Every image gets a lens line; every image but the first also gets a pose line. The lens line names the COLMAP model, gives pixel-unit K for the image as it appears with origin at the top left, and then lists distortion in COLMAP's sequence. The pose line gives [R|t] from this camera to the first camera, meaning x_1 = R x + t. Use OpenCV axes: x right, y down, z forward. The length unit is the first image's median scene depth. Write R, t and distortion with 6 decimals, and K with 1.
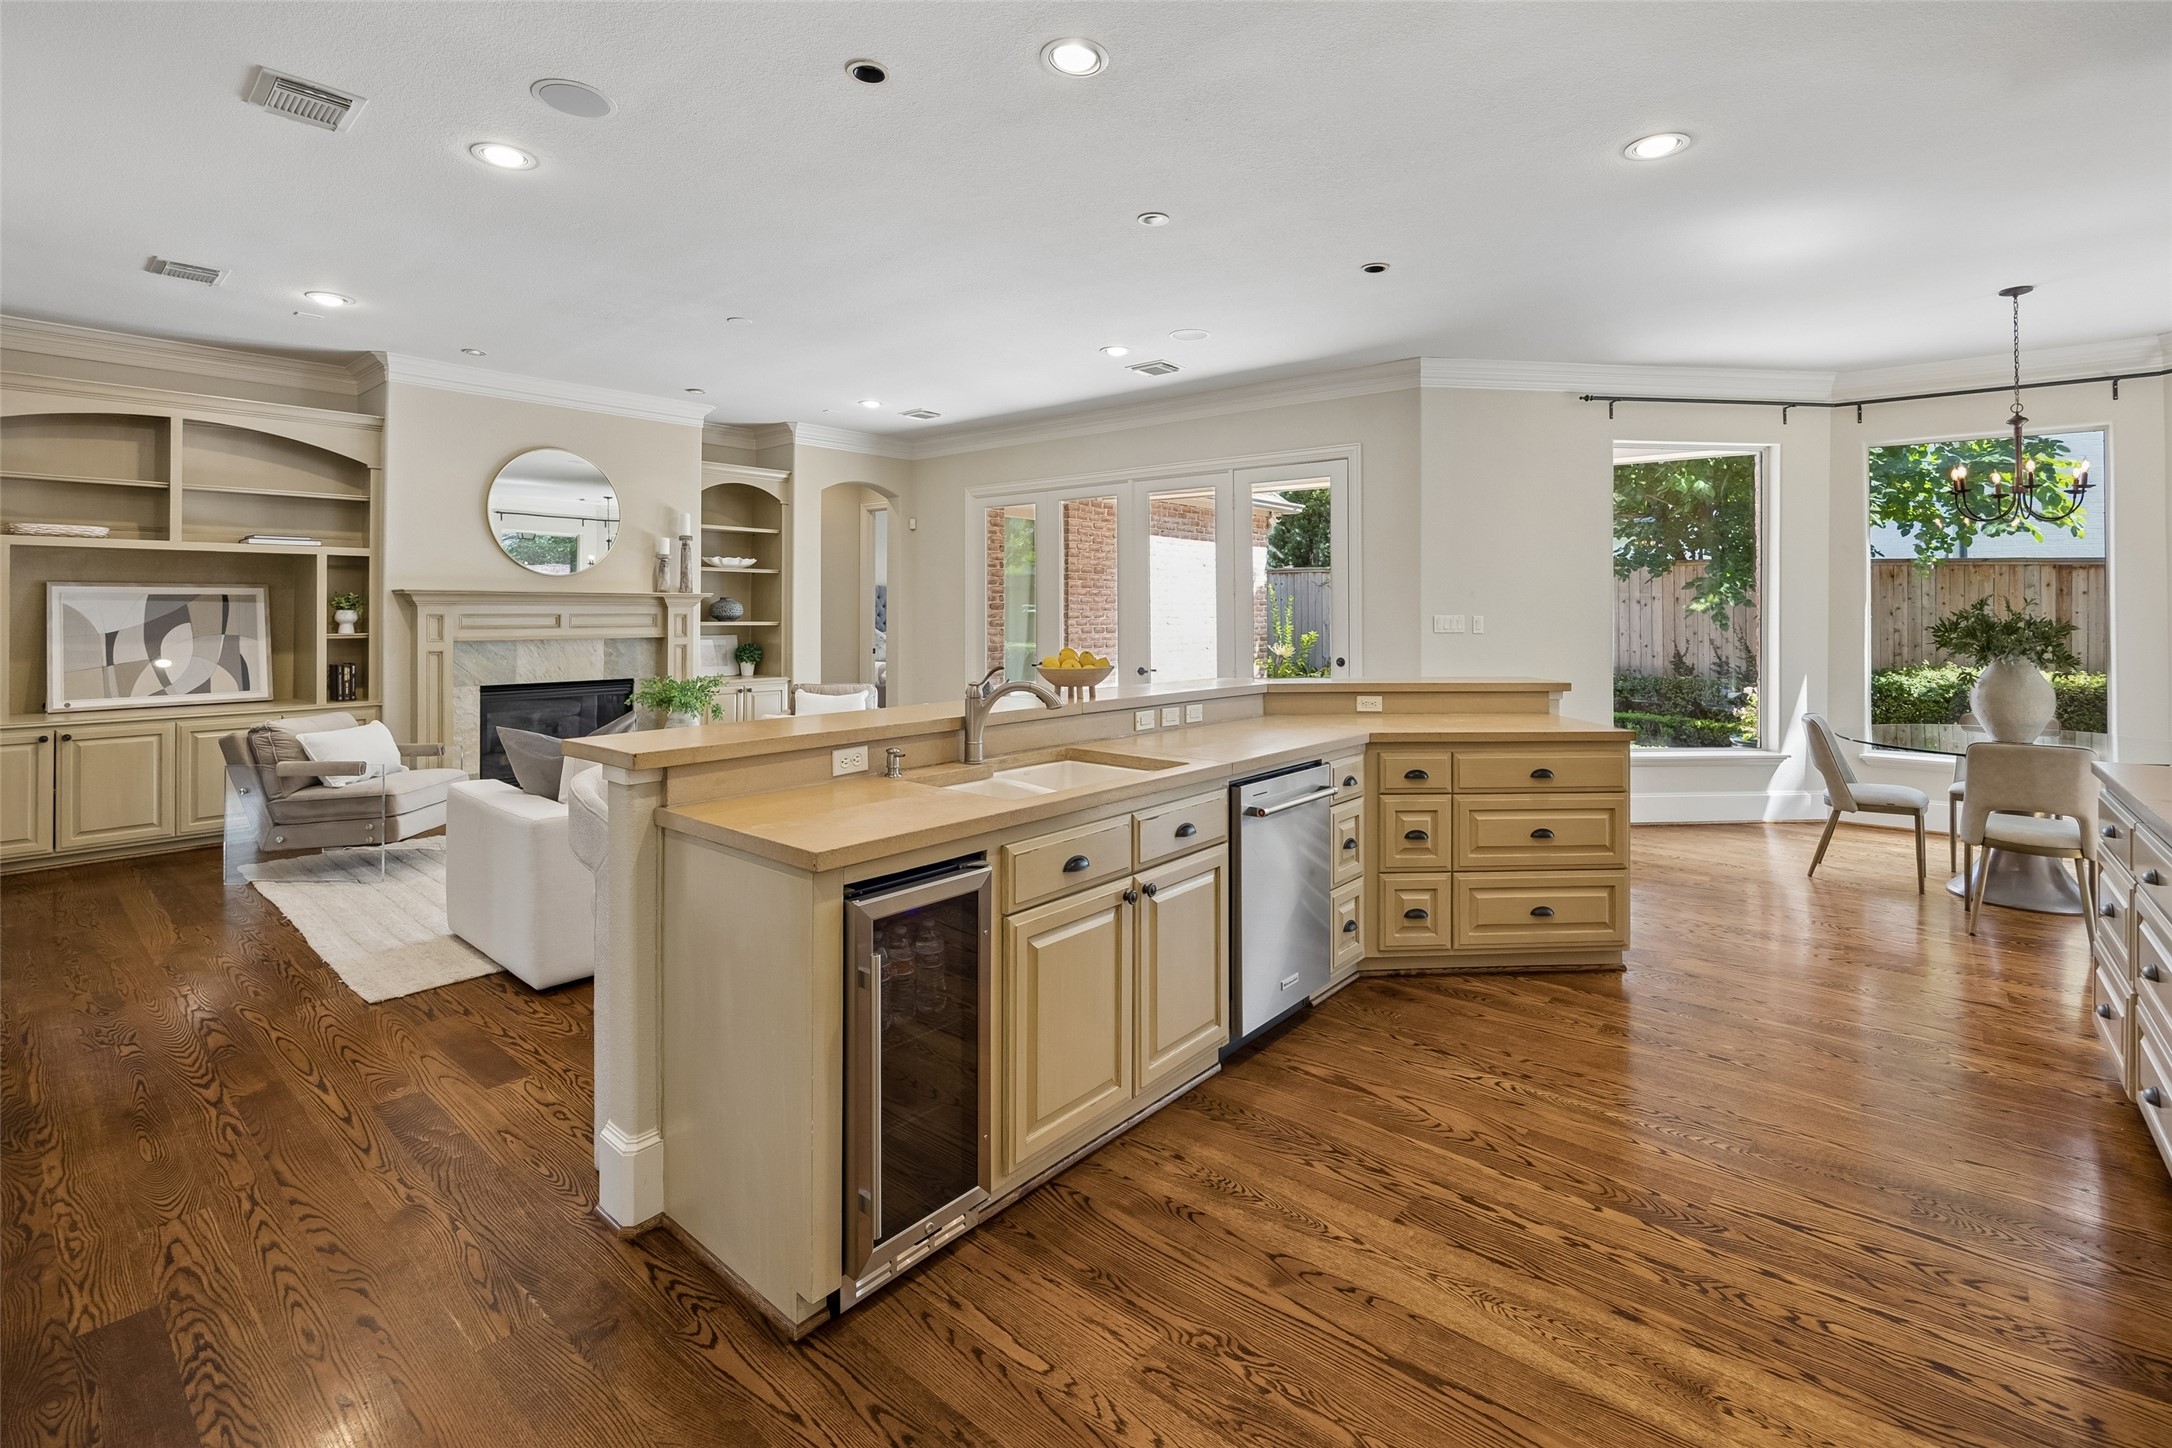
lens RADIAL K [[981.1, 0, 1108.6], [0, 981.1, 603.1], [0, 0, 1]] dist [-0.016863, 0.000474]
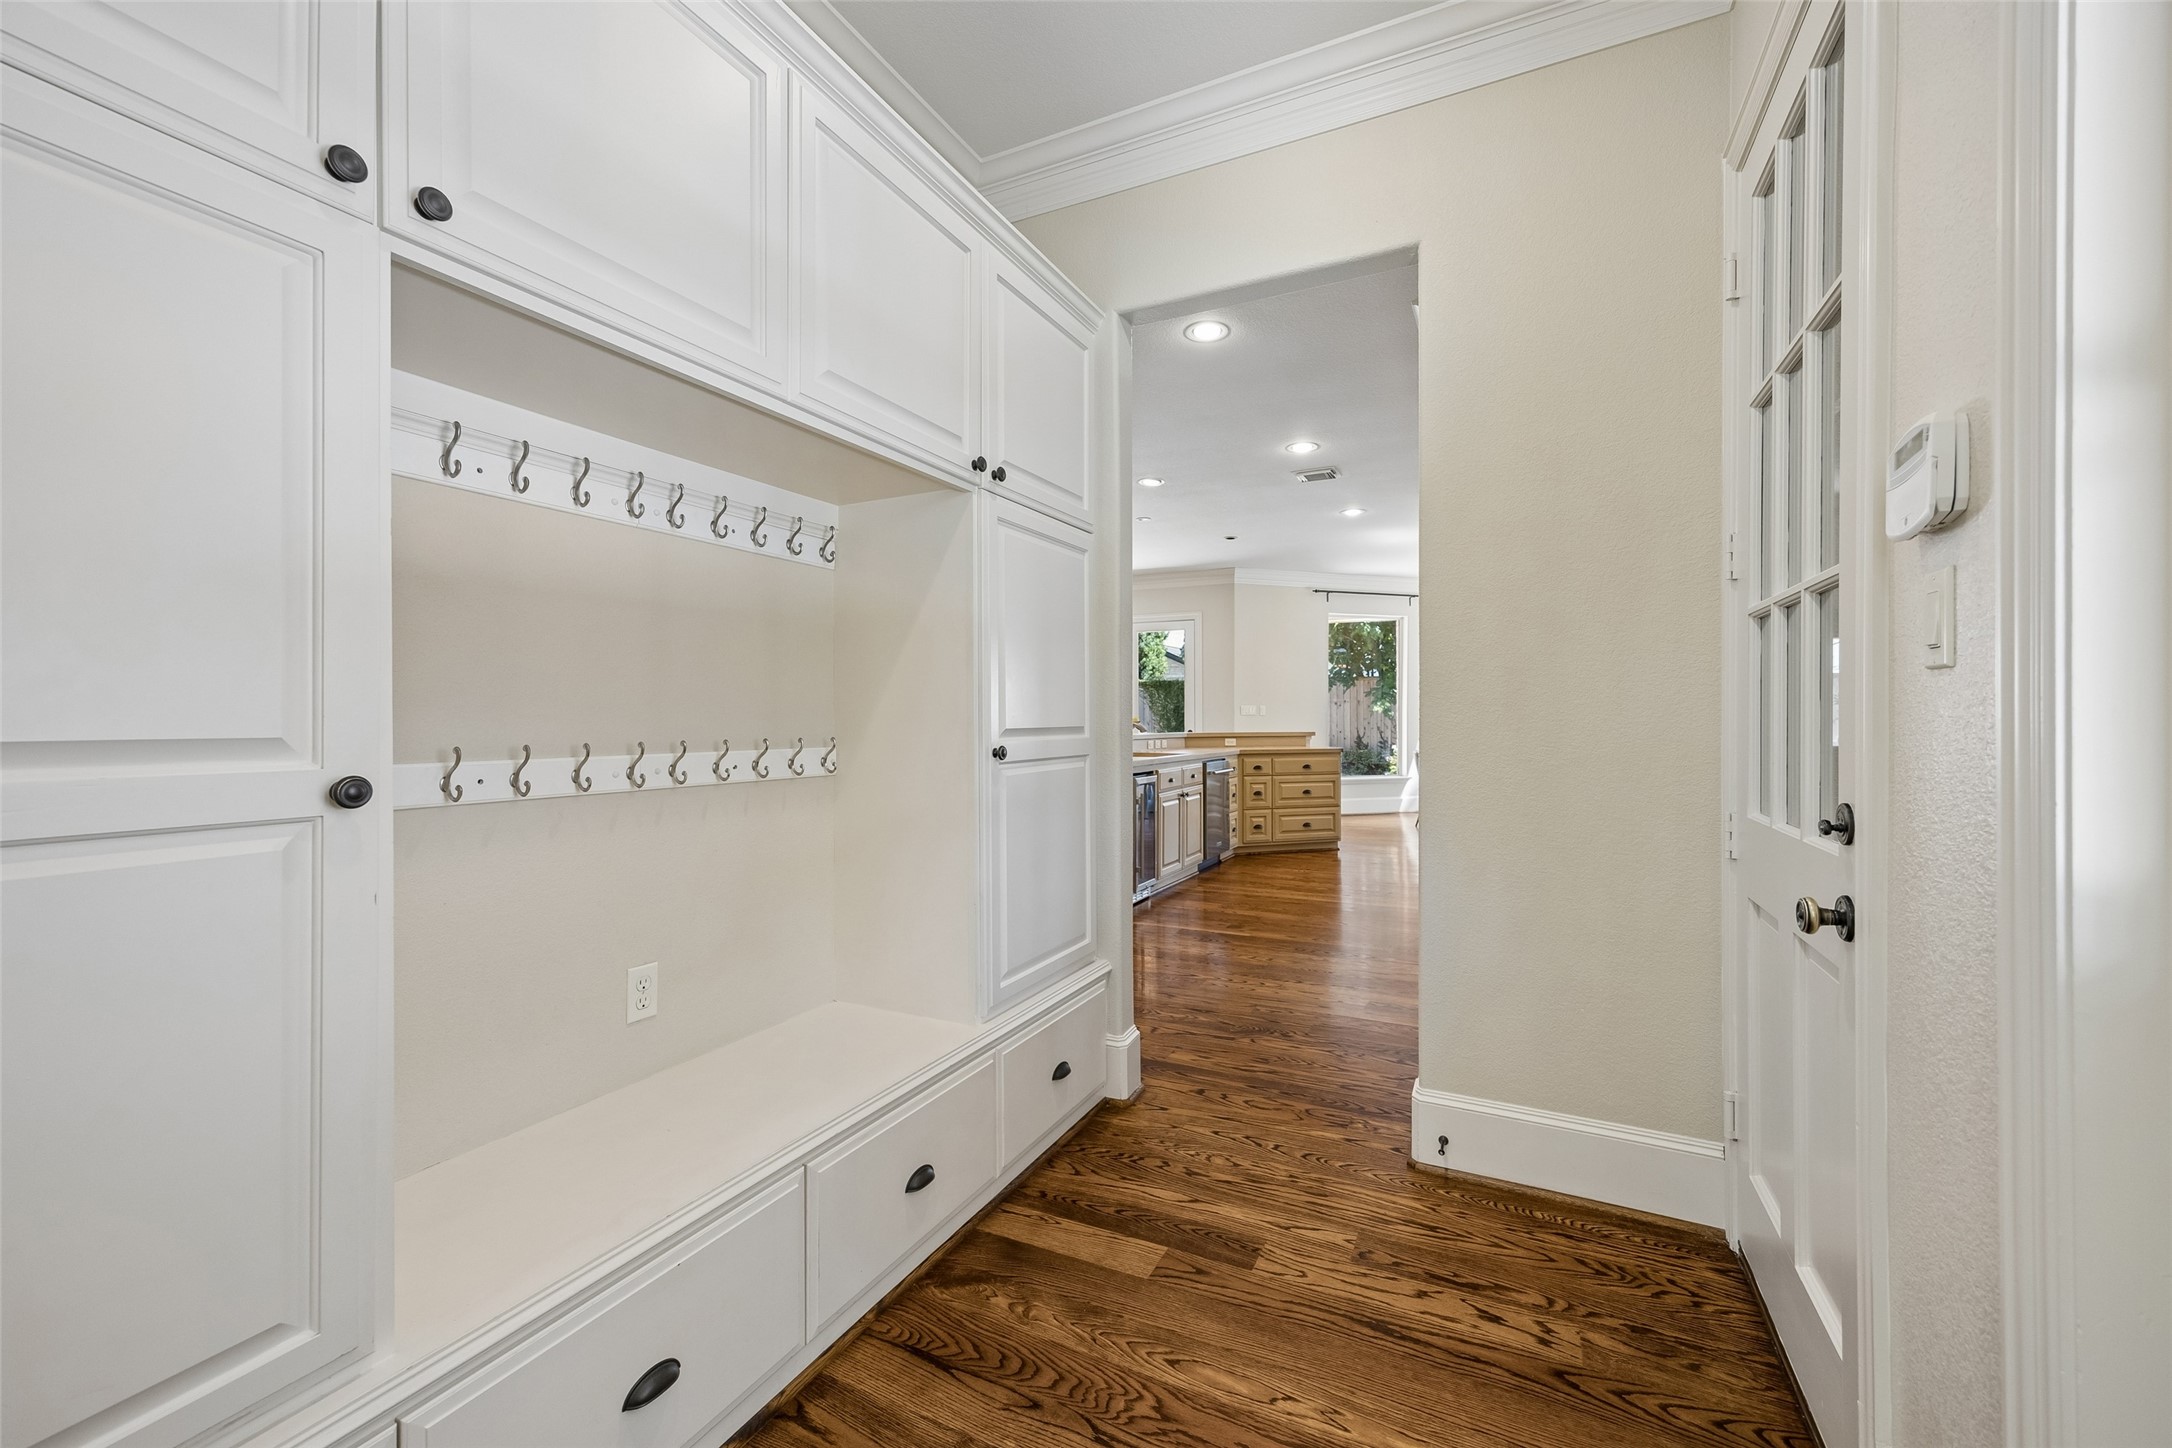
lens RADIAL K [[835.2, 0, 1100.9], [0, 835.2, 720.5], [0, 0, 1]] dist [-0.015184, -0.000385]
pose [[0.974165, -0.005028, 0.225783, -0.493537], [0.002379, 0.999925, 0.012001, 0.036628], [-0.225826, -0.011154, 0.974104, -0.846607]]
